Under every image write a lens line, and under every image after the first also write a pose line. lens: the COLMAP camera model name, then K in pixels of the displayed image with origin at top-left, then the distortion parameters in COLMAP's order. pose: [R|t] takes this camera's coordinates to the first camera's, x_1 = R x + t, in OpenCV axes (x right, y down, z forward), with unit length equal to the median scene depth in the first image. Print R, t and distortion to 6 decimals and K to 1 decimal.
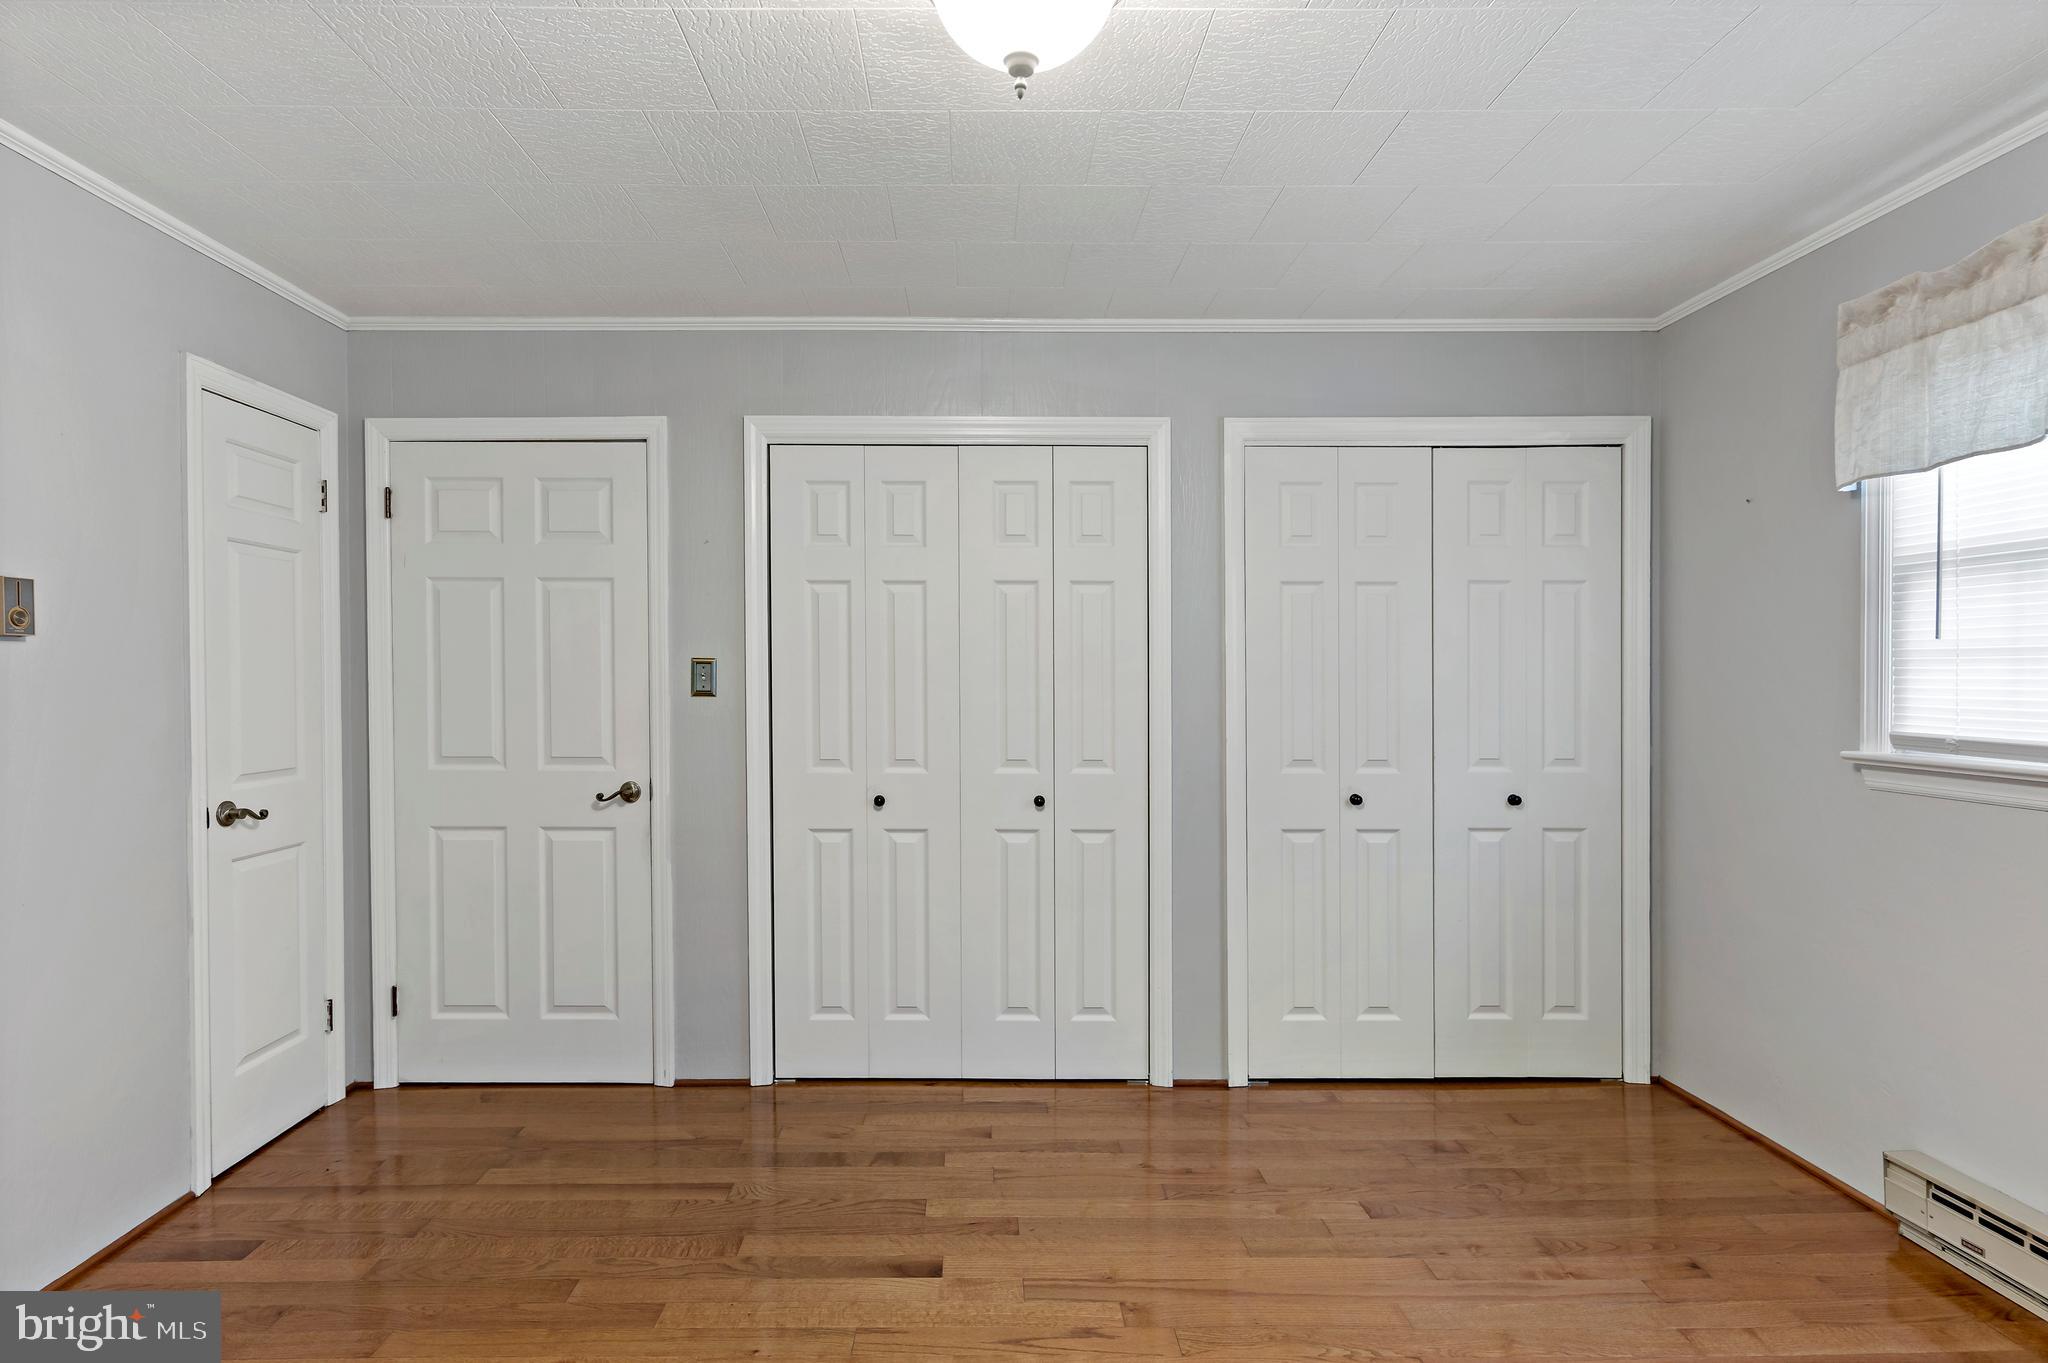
lens RADIAL K [[982.7, 0, 1005.4], [0, 982.7, 682.2], [0, 0, 1]] dist [0.000311, 0.000668]
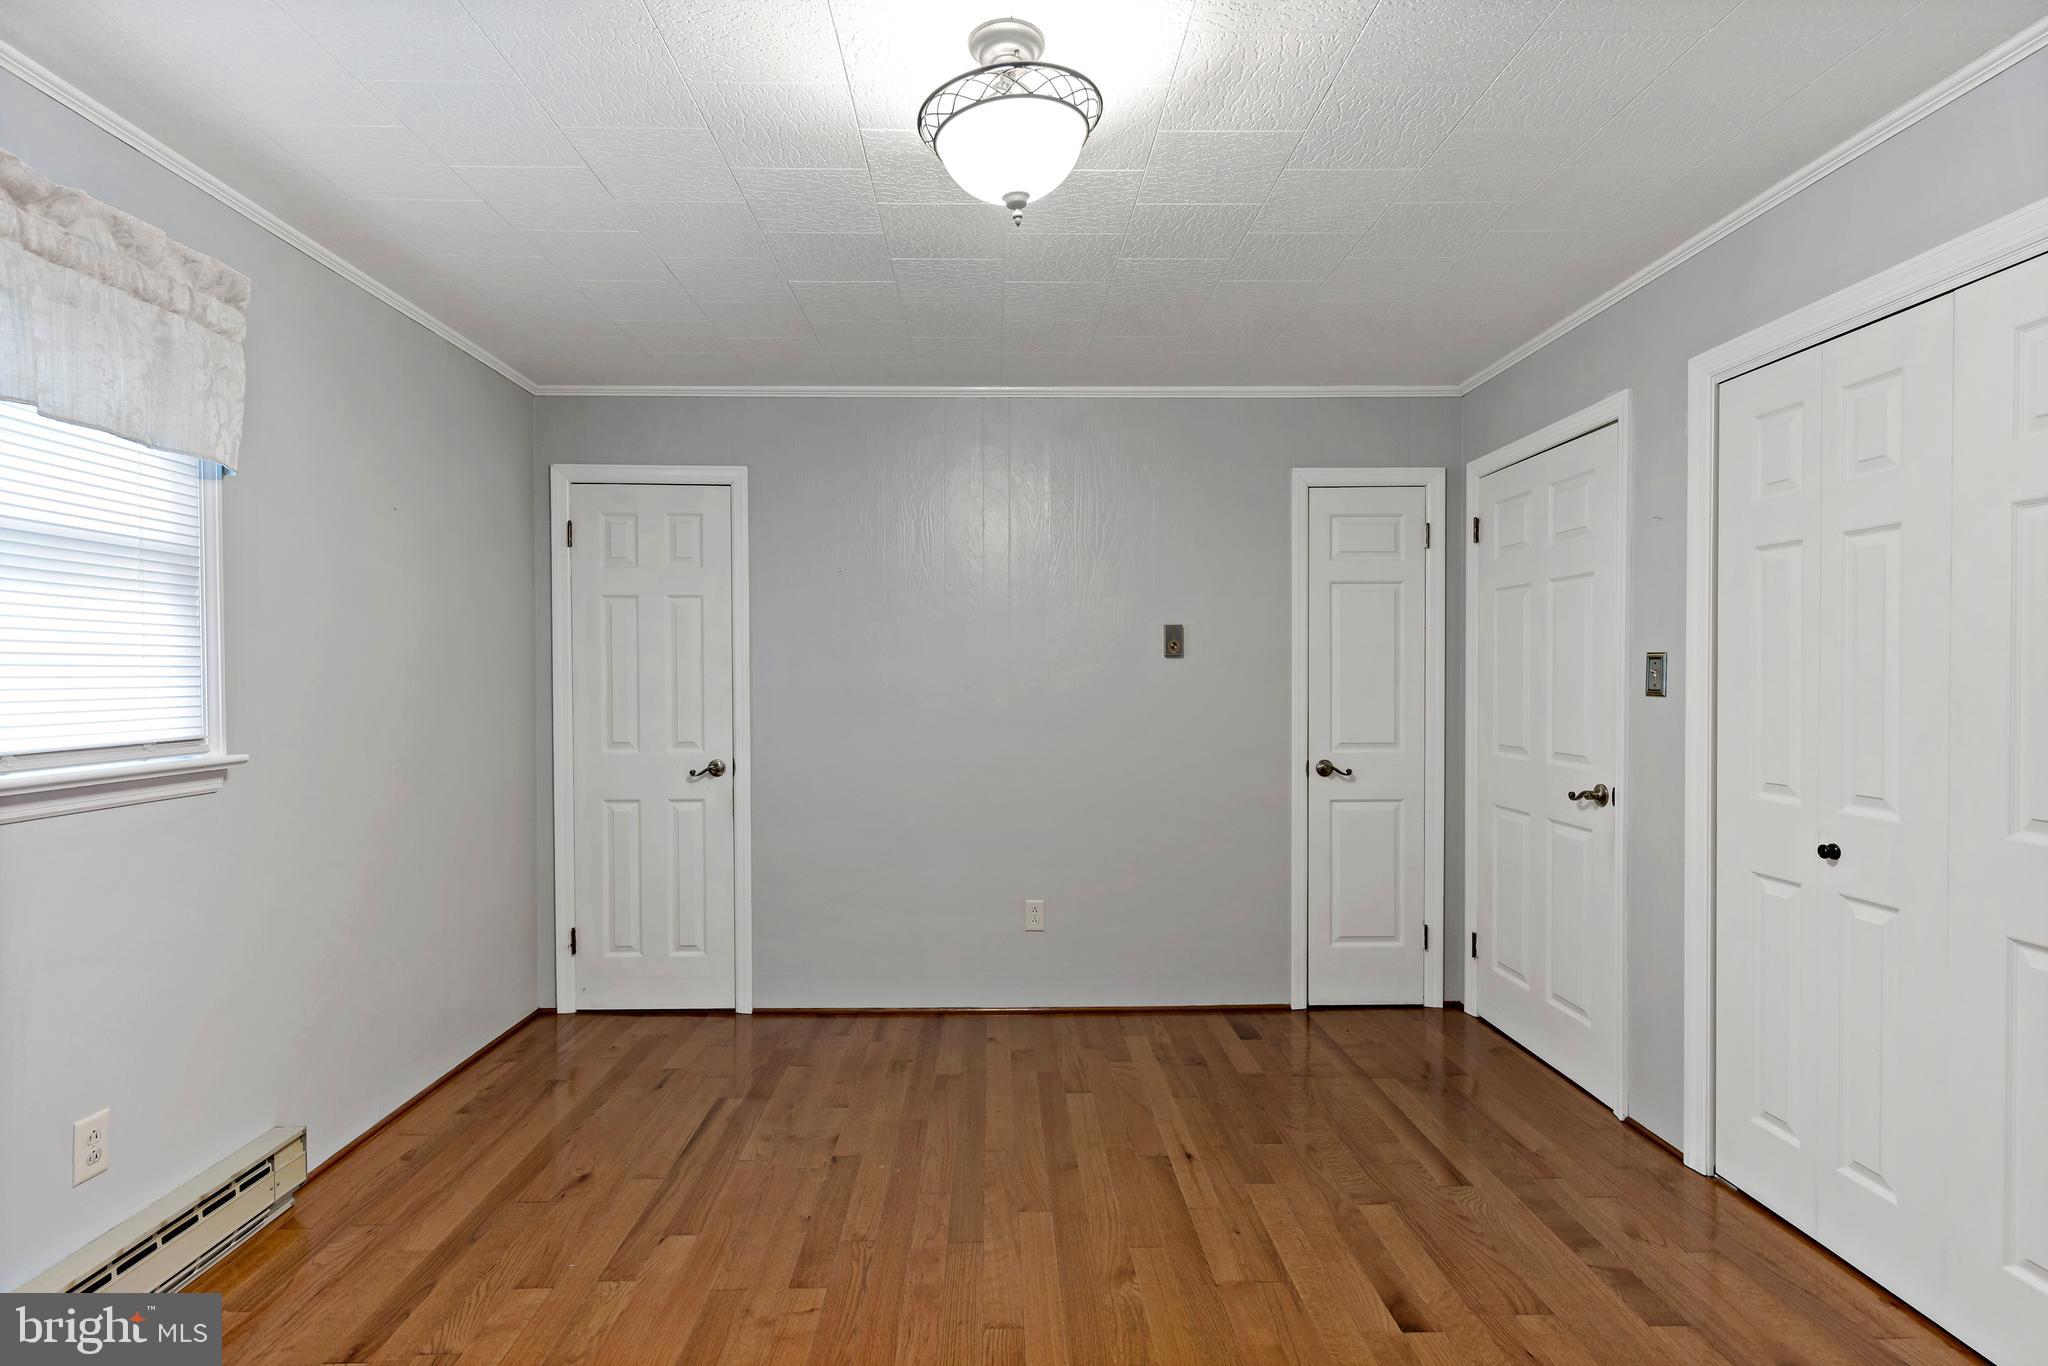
lens RADIAL K [[982.7, 0, 1027.3], [0, 982.7, 691.7], [0, 0, 1]] dist [0.000311, 0.000668]
pose [[0.019799, 0.011816, -0.999734, 0.617428], [0.000587, 0.999930, 0.011830, -0.000213], [0.999804, -0.000822, 0.019791, 0.469112]]
